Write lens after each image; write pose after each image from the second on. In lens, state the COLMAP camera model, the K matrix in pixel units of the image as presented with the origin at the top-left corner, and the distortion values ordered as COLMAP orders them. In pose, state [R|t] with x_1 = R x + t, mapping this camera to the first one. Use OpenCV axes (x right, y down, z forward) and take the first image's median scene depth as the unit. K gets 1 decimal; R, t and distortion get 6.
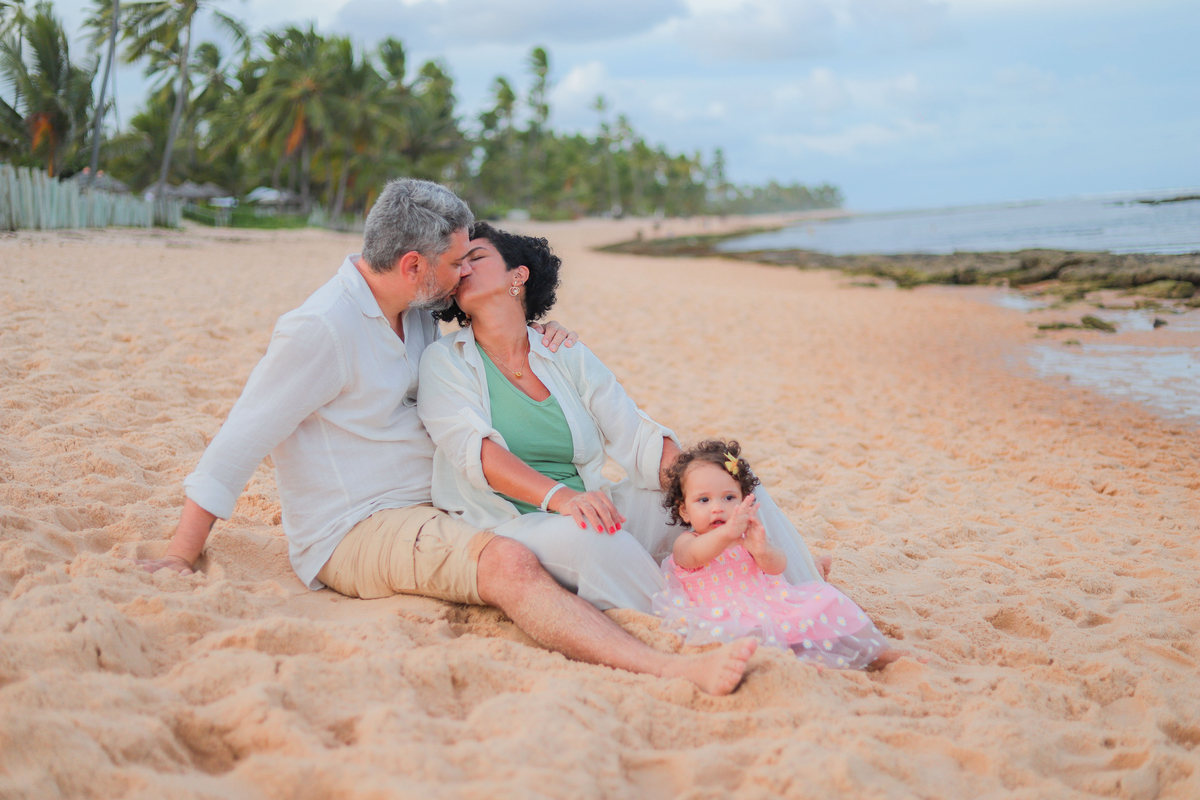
lens RADIAL K [[1741.0, 0, 596.7], [0, 1741.0, 382.5], [0, 0, 1]] dist [-0.086081, -0.098468]
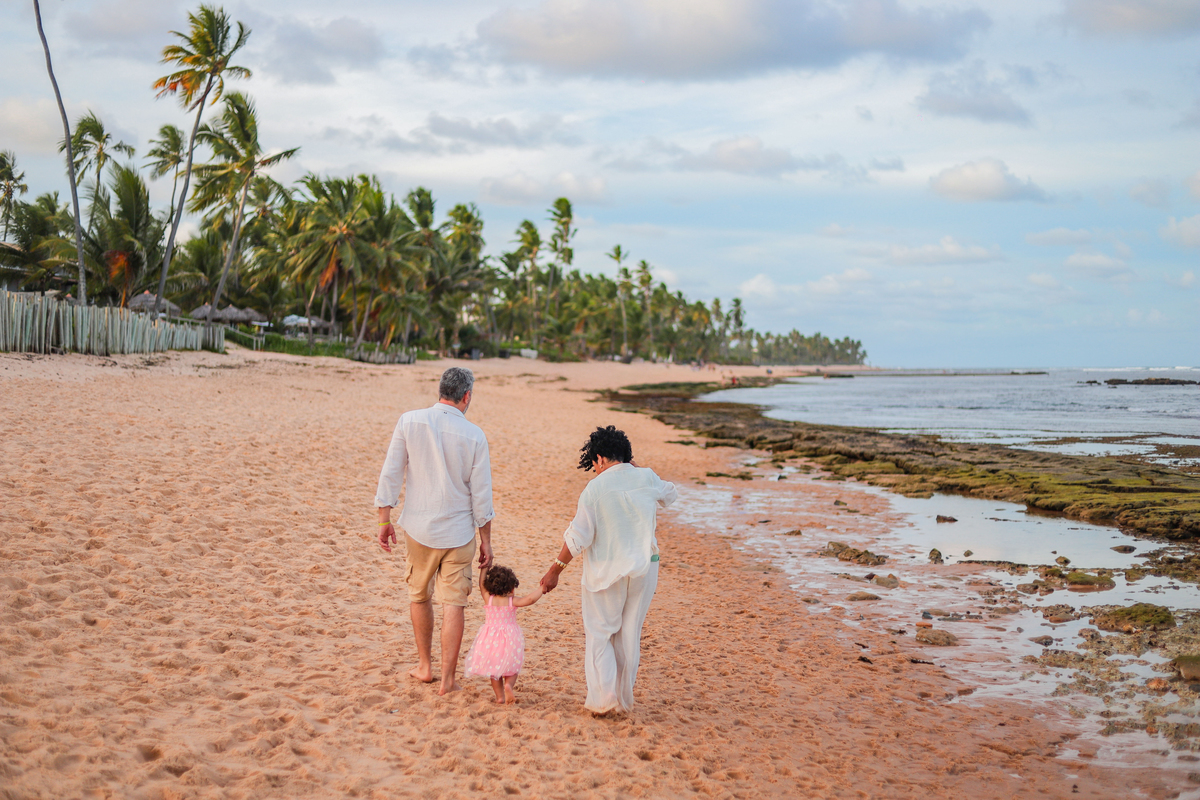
lens RADIAL K [[1715.4, 0, 601.3], [0, 1715.4, 379.3], [0, 0, 1]] dist [-0.418529, 1.582747]
pose [[0.997258, 0.073284, -0.010281, 0.023129], [-0.073872, 0.994080, -0.079671, 0.002758], [0.004382, 0.080212, 0.996768, -0.111188]]
